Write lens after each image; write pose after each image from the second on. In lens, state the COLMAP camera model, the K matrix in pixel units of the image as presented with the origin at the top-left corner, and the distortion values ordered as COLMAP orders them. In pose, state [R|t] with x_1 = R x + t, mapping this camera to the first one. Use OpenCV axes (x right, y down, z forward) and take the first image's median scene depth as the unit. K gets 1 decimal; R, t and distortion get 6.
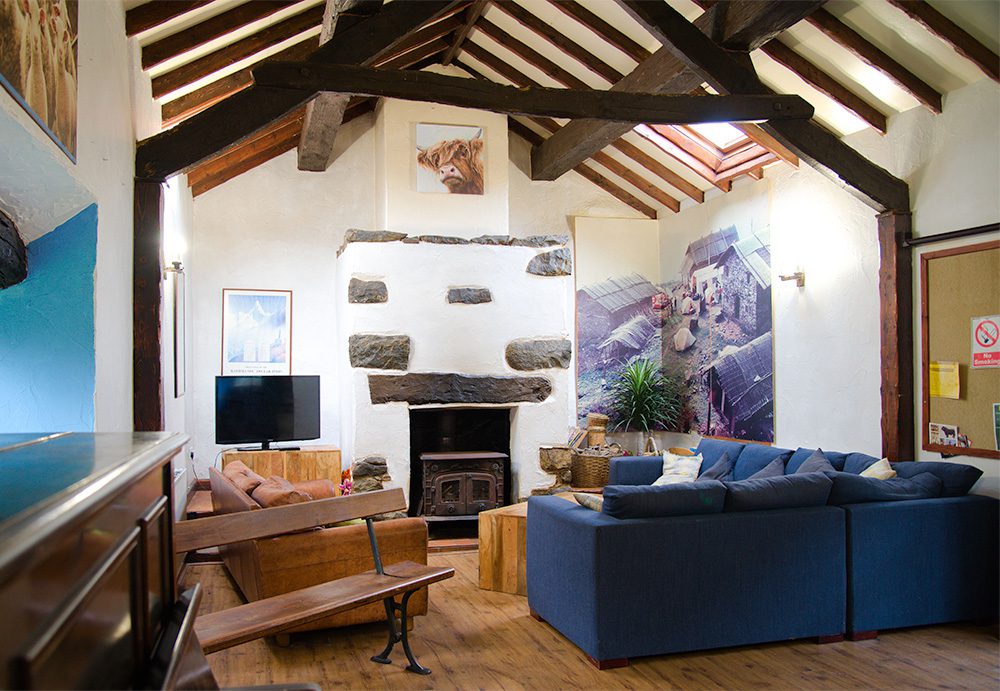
lens RADIAL K [[833.5, 0, 500.0], [0, 833.5, 345.5], [0, 0, 1]] dist [-0.000240, 0.000071]
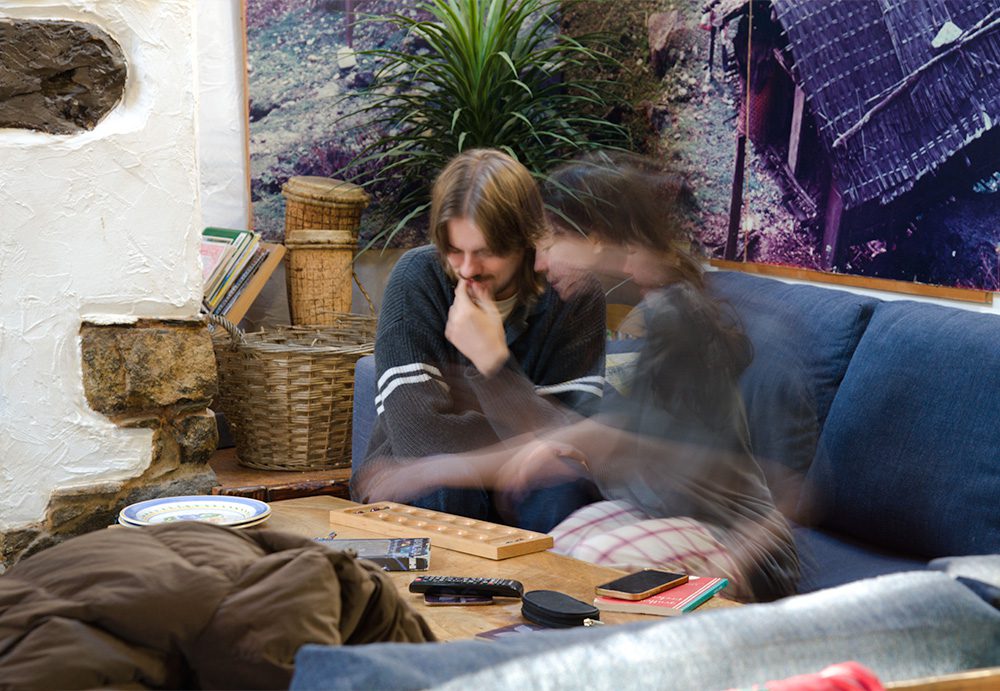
lens RADIAL K [[1158.1, 0, 483.9], [0, 1158.1, 345.3], [0, 0, 1]] dist [0.108715, 0.030606]
pose [[0.979120, -0.035656, 0.200132, 0.093090], [-0.013113, 0.971369, 0.237216, 0.045815], [-0.202860, -0.234887, 0.950619, 0.641390]]
